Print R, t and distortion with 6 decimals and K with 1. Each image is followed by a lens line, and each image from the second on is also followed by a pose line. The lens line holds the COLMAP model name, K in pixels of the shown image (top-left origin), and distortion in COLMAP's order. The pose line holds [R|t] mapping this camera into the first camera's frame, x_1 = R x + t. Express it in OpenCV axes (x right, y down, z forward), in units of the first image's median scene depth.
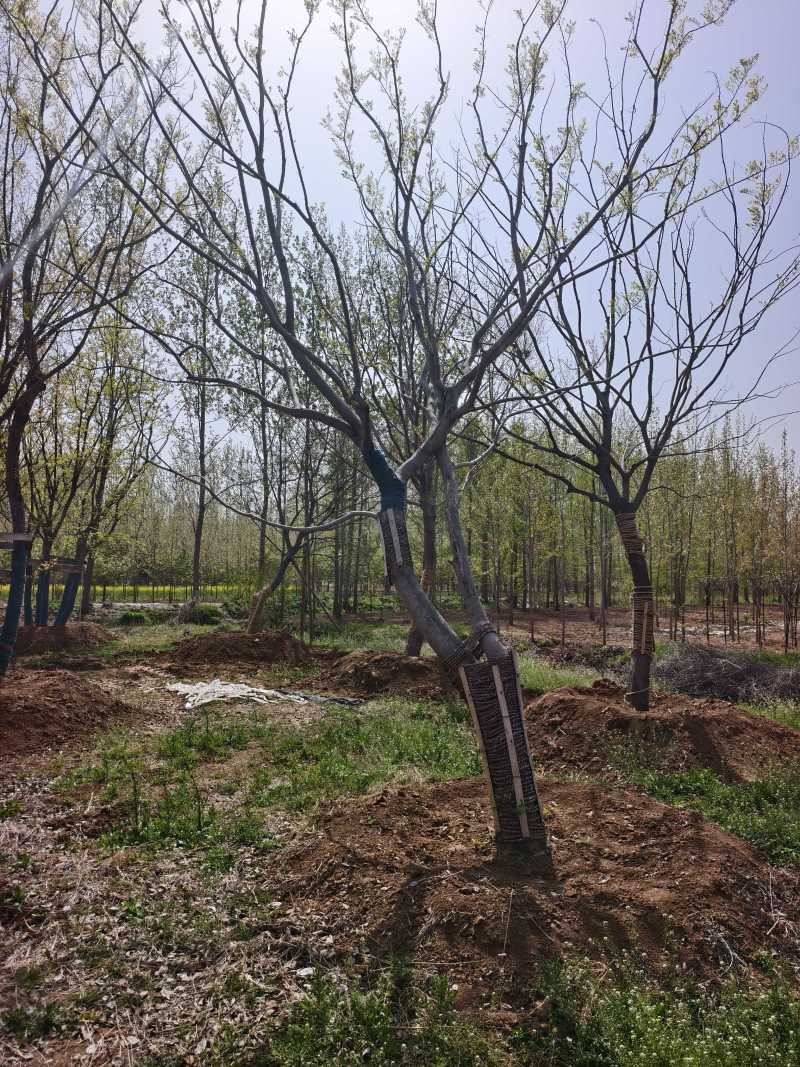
lens RADIAL K [[707.4, 0, 408.4], [0, 707.4, 528.5], [0, 0, 1]] dist [-0.004282, -0.000887]
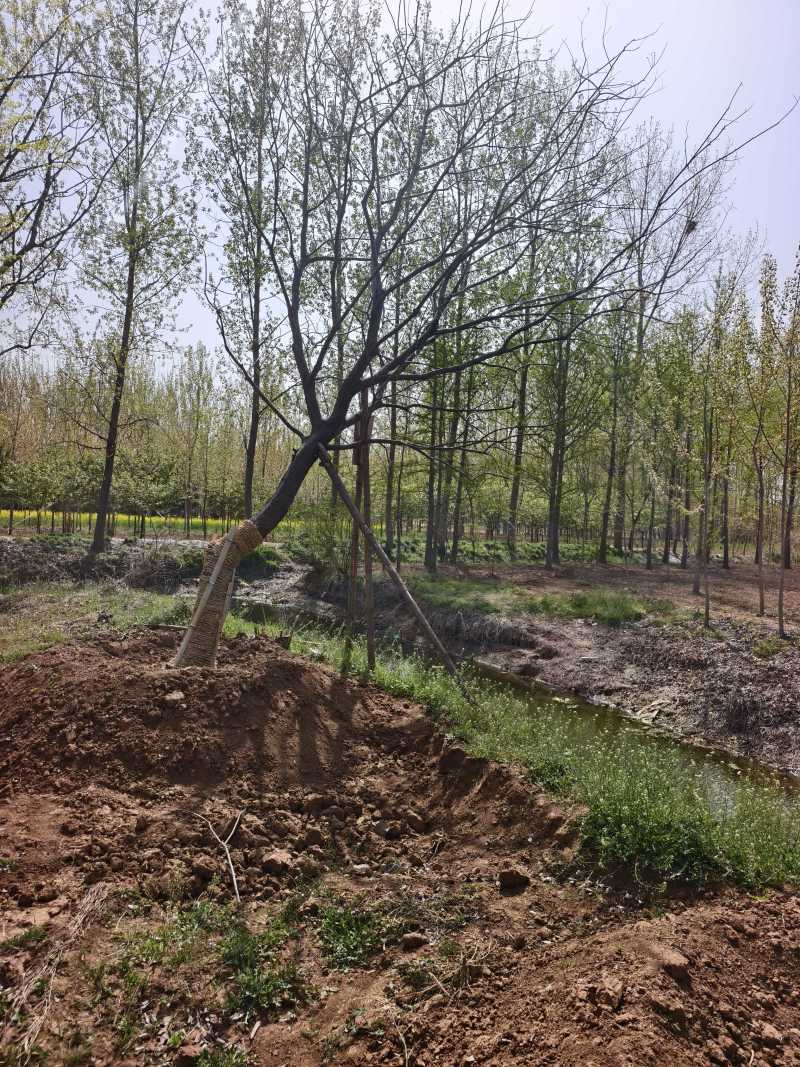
lens RADIAL K [[707.4, 0, 401.1], [0, 707.4, 531.7], [0, 0, 1]] dist [-0.004282, -0.000887]
pose [[0.989752, 0.034951, -0.138452, -0.029428], [-0.022569, 0.995685, 0.090011, 0.021570], [0.141001, -0.085964, 0.986270, 0.267547]]
